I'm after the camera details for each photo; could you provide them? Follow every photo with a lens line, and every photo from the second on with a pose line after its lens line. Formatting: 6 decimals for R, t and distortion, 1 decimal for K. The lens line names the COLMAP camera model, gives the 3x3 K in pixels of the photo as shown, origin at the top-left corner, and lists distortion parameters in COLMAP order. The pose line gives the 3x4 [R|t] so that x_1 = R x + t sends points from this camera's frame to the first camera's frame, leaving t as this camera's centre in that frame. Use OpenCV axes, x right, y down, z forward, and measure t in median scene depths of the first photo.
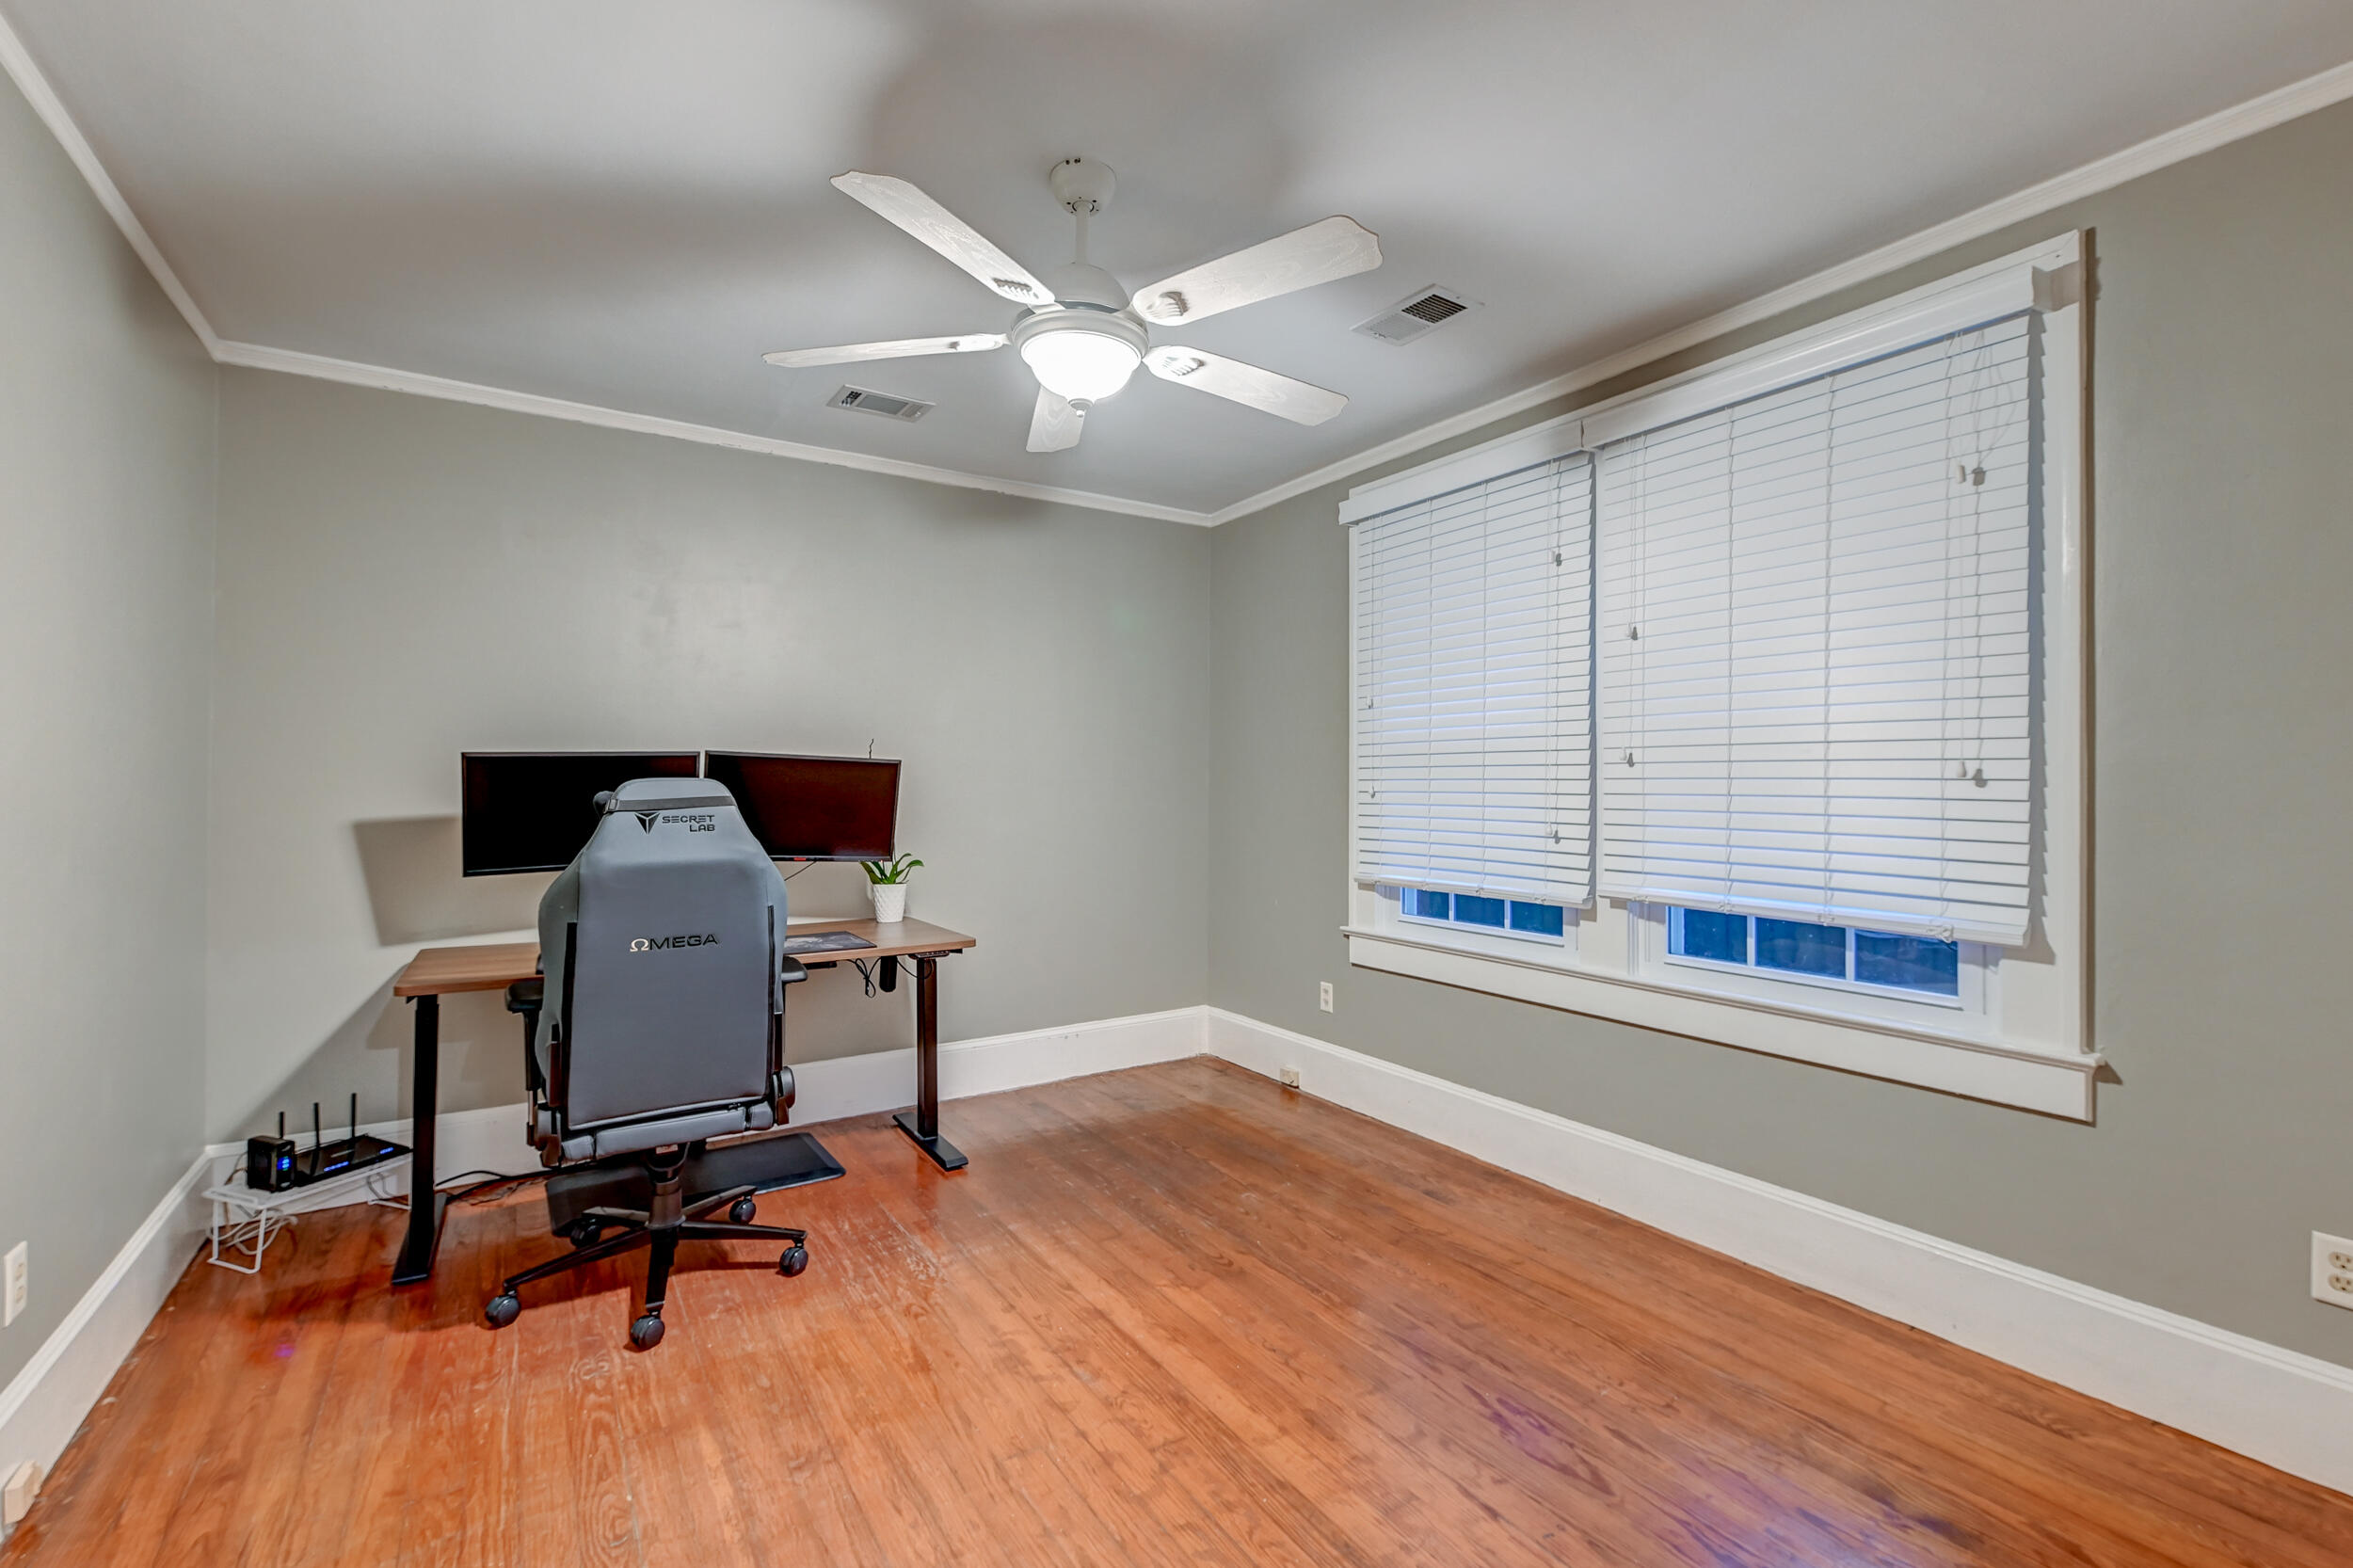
lens RADIAL K [[994.7, 0, 1171.1], [0, 994.7, 788.0], [0, 0, 1]] dist [0.023283, -0.011744]
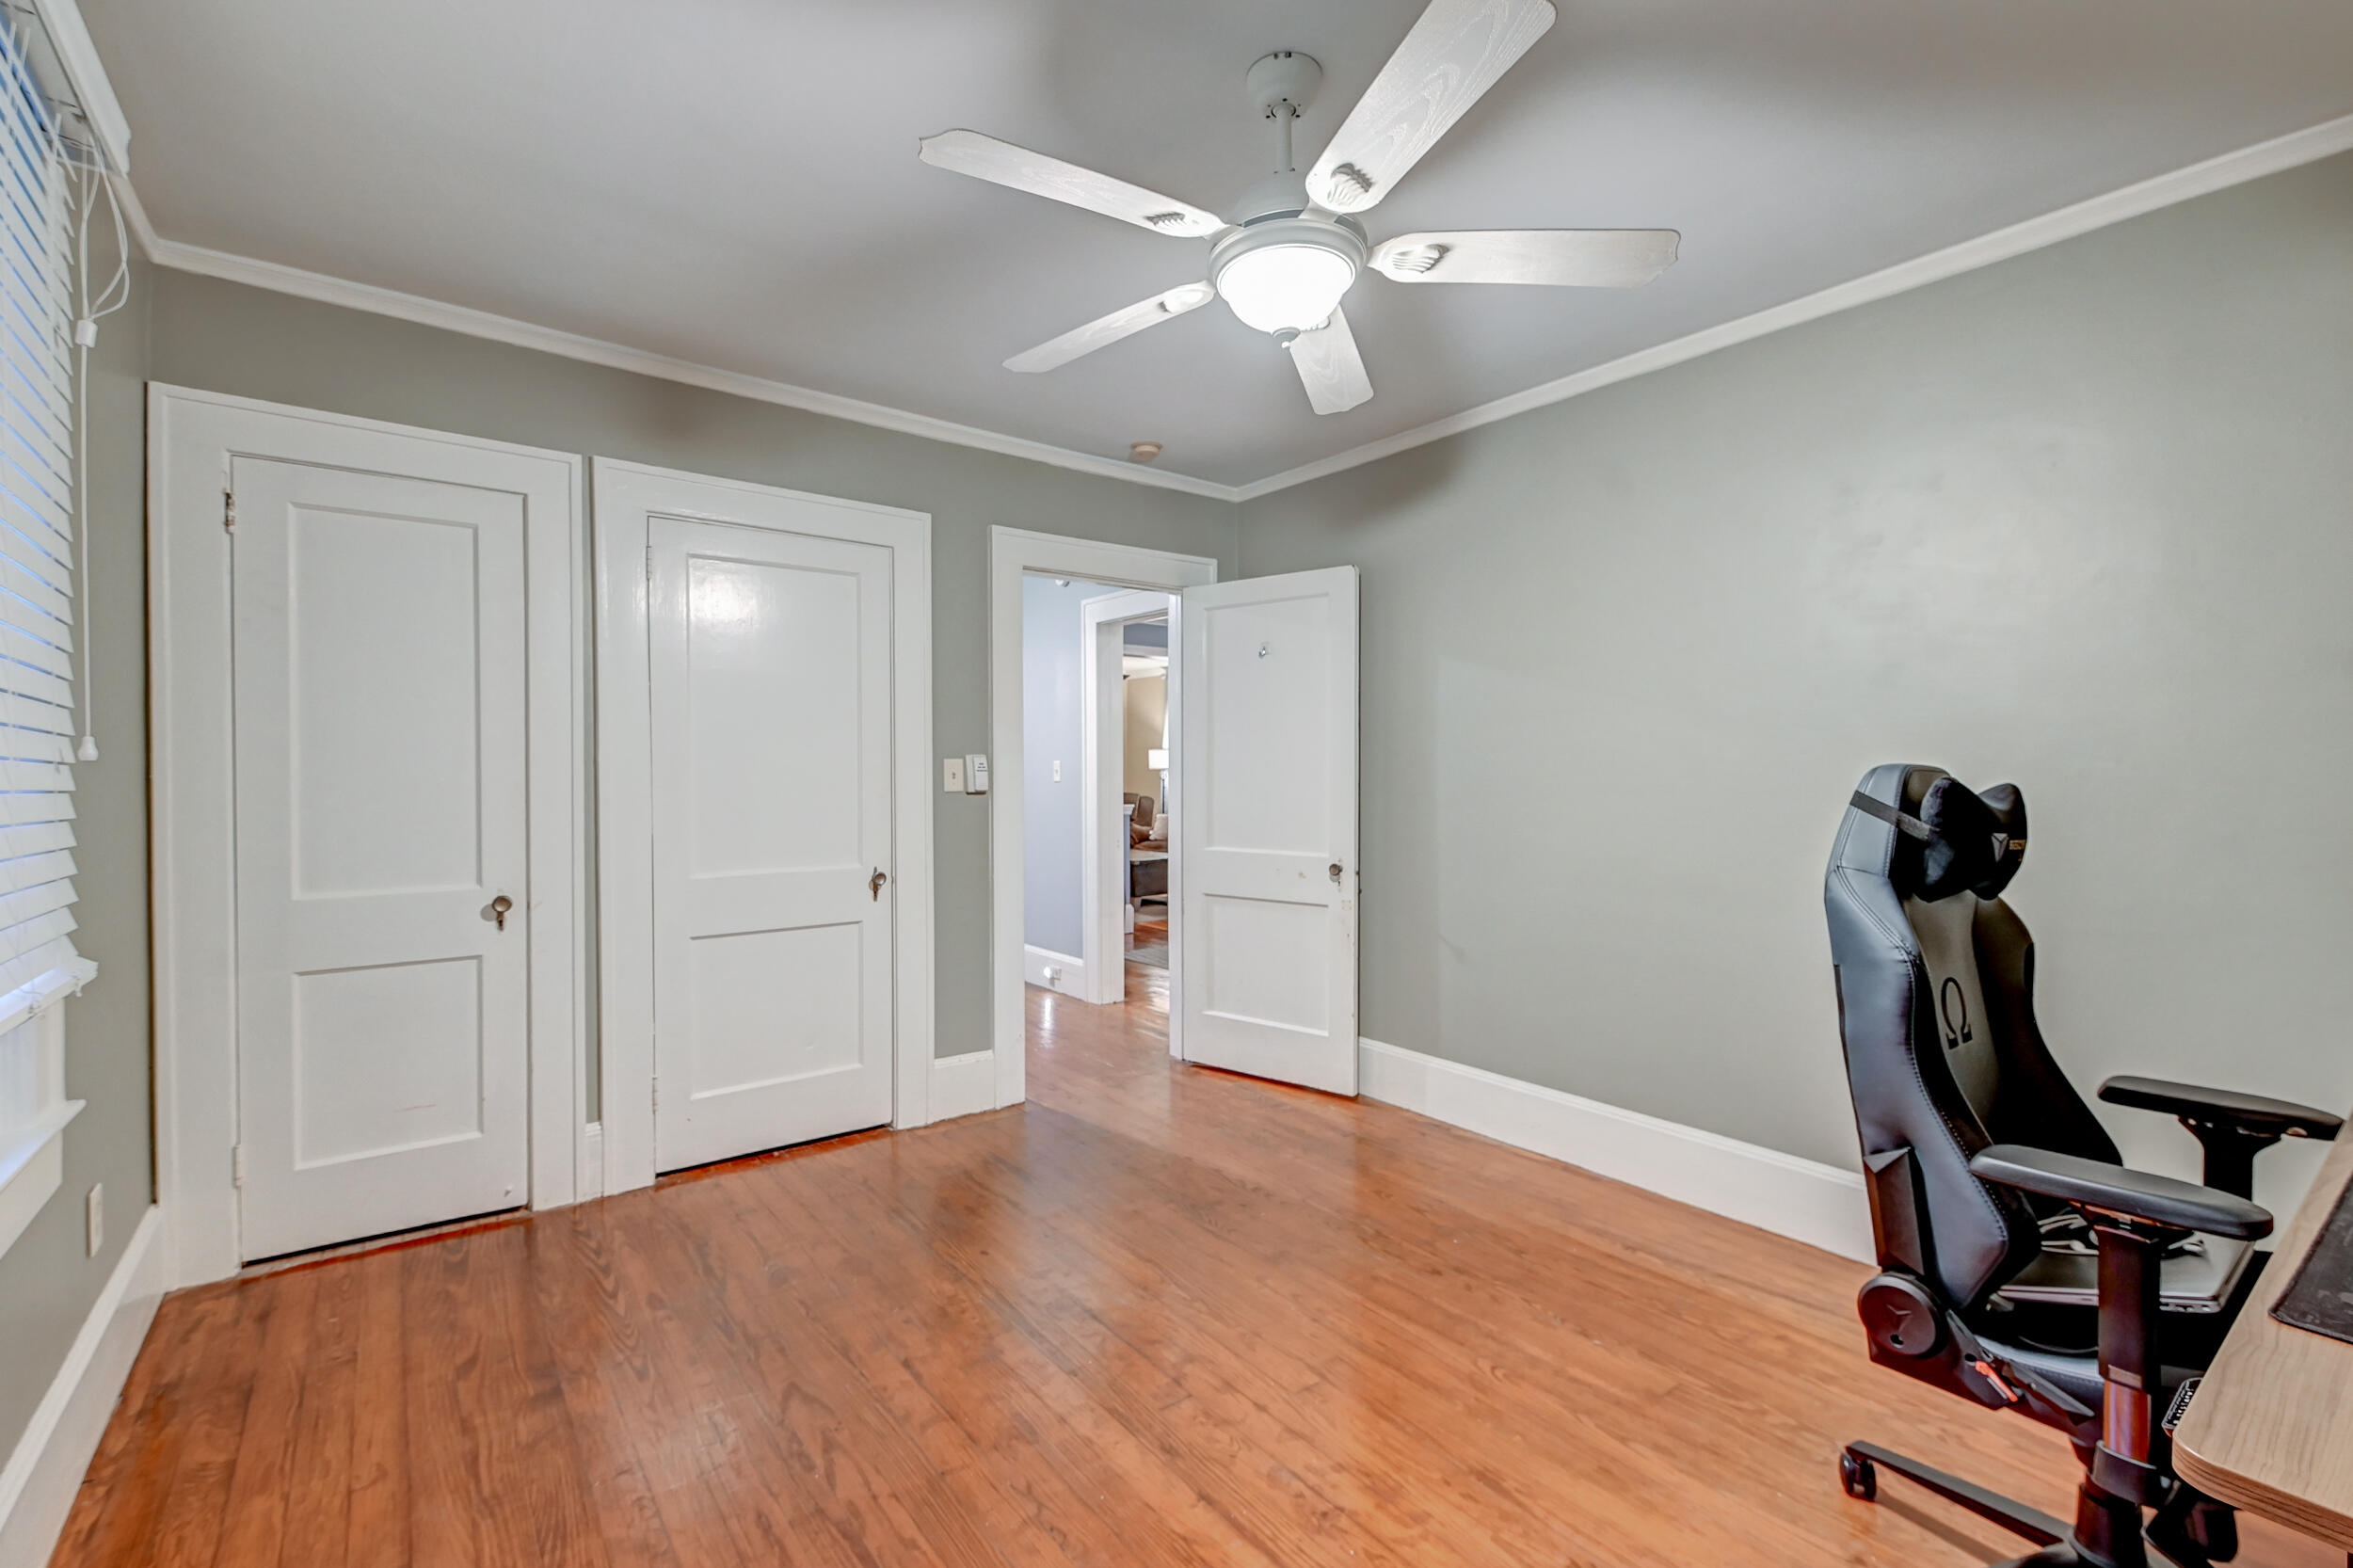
lens RADIAL K [[994.7, 0, 1171.1], [0, 994.7, 788.0], [0, 0, 1]] dist [0.023283, -0.011744]
pose [[-0.996021, 0.000507, -0.089113, 0.088898], [0.000092, 0.999989, 0.004663, 0.006095], [0.089115, 0.004637, -0.996011, 1.912598]]
